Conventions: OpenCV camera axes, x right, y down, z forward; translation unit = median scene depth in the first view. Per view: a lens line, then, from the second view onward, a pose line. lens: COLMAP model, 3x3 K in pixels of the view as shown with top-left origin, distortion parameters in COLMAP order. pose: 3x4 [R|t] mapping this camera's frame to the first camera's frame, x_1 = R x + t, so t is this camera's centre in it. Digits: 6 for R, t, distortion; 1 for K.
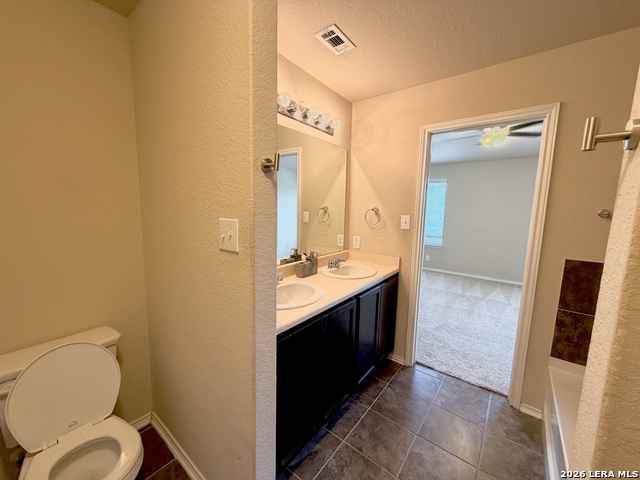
lens RADIAL K [[256.0, 0, 317.6], [0, 256.0, 239.7], [0, 0, 1]] dist [-0.000854, 0.000838]
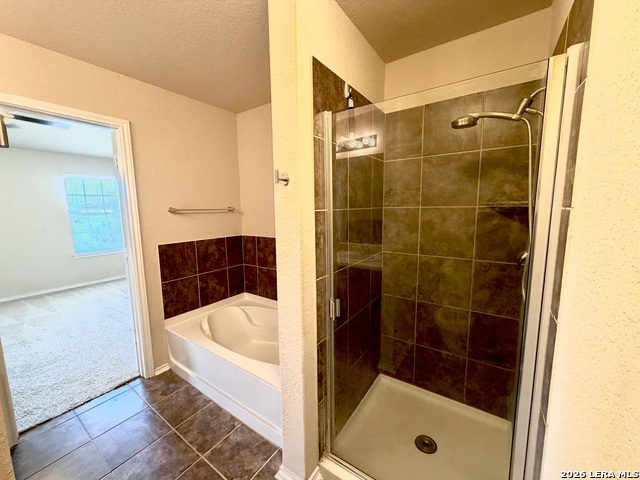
lens RADIAL K [[256.0, 0, 317.9], [0, 256.0, 240.2], [0, 0, 1]] dist [-0.000854, 0.000838]
pose [[-0.067025, -0.146440, 0.986946, -0.357325], [0.136160, 0.978574, 0.154444, -0.037167], [-0.988417, 0.144735, -0.045650, 0.211431]]
